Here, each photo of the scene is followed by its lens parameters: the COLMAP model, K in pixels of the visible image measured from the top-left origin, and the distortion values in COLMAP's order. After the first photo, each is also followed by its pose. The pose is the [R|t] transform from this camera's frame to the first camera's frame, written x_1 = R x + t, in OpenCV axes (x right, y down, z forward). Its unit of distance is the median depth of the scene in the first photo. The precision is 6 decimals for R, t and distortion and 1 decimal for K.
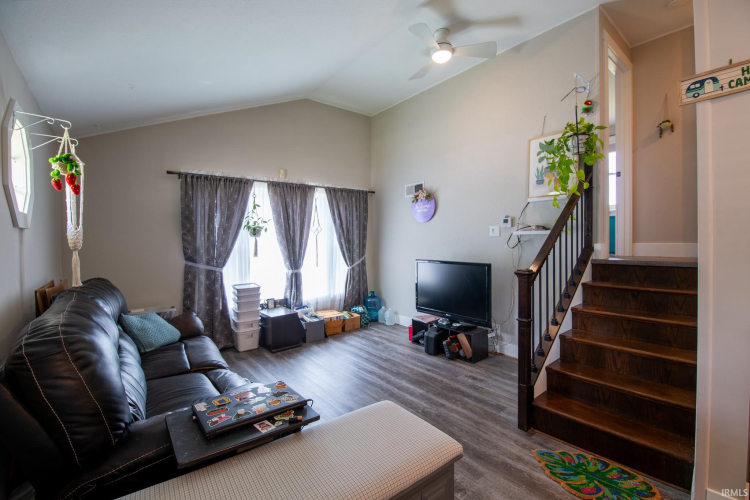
lens RADIAL K [[336.0, 0, 375.3], [0, 336.0, 244.7], [0, 0, 1]] dist [-0.017567, -0.004274]
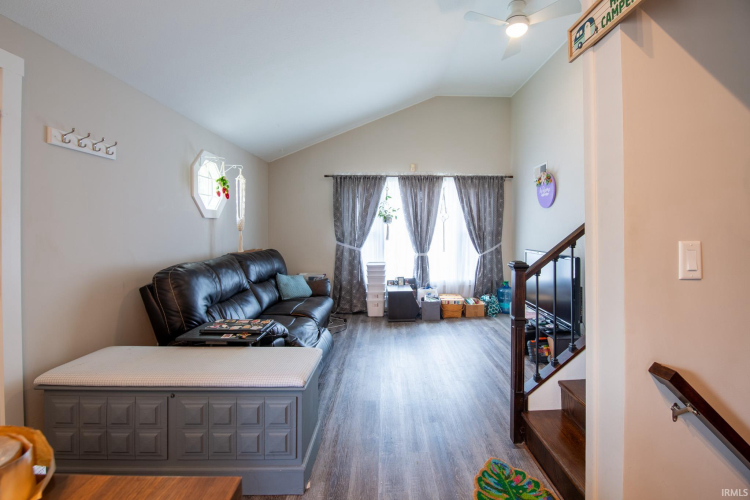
lens RADIAL K [[336.0, 0, 374.2], [0, 336.0, 226.4], [0, 0, 1]] dist [-0.017567, -0.004274]
pose [[0.792996, 0.010755, -0.609132, 0.330330], [-0.019135, 0.999791, -0.007259, -0.003164], [0.608926, 0.017413, 0.793036, 0.025383]]
